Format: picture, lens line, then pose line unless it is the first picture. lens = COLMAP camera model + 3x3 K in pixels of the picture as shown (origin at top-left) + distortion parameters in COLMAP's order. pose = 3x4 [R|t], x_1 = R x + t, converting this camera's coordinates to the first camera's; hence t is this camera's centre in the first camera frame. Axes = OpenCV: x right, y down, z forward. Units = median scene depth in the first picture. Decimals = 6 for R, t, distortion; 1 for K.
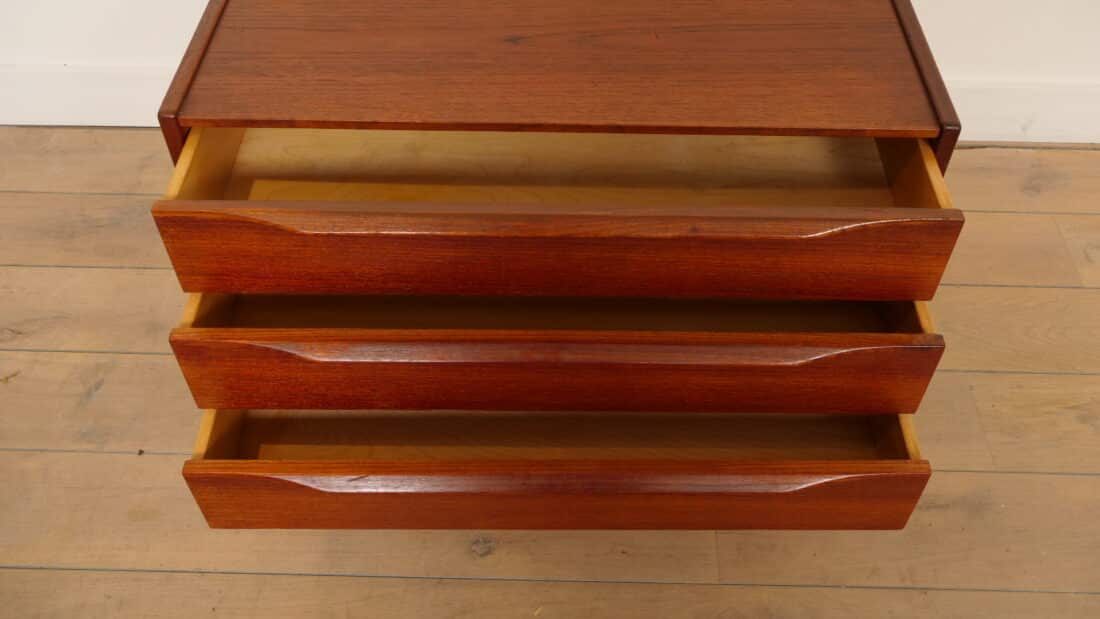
lens RADIAL K [[988.4, 0, 550.0], [0, 988.4, 309.5], [0, 0, 1]] dist [-0.017044, -0.005850]
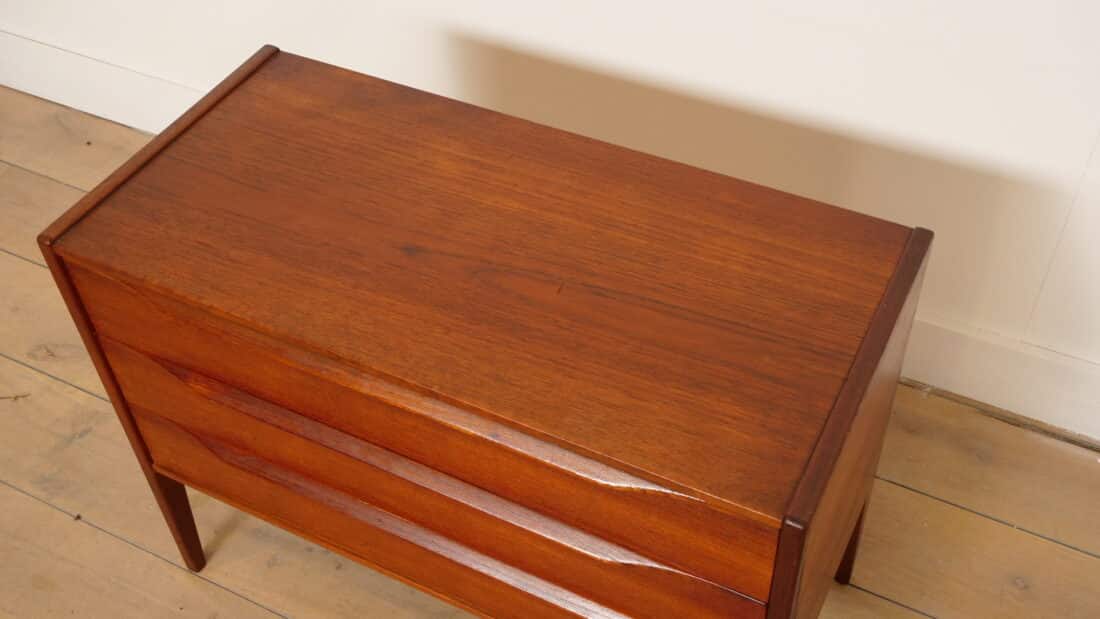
lens RADIAL K [[1192.8, 0, 550.0], [0, 1192.8, 309.5], [0, 0, 1]] dist [-0.036562, 0.262073]
pose [[0.895178, 0.286119, -0.341749, 0.377437], [-0.300273, 0.953778, 0.011987, -0.223119], [0.329383, 0.091888, 0.939715, 0.024807]]
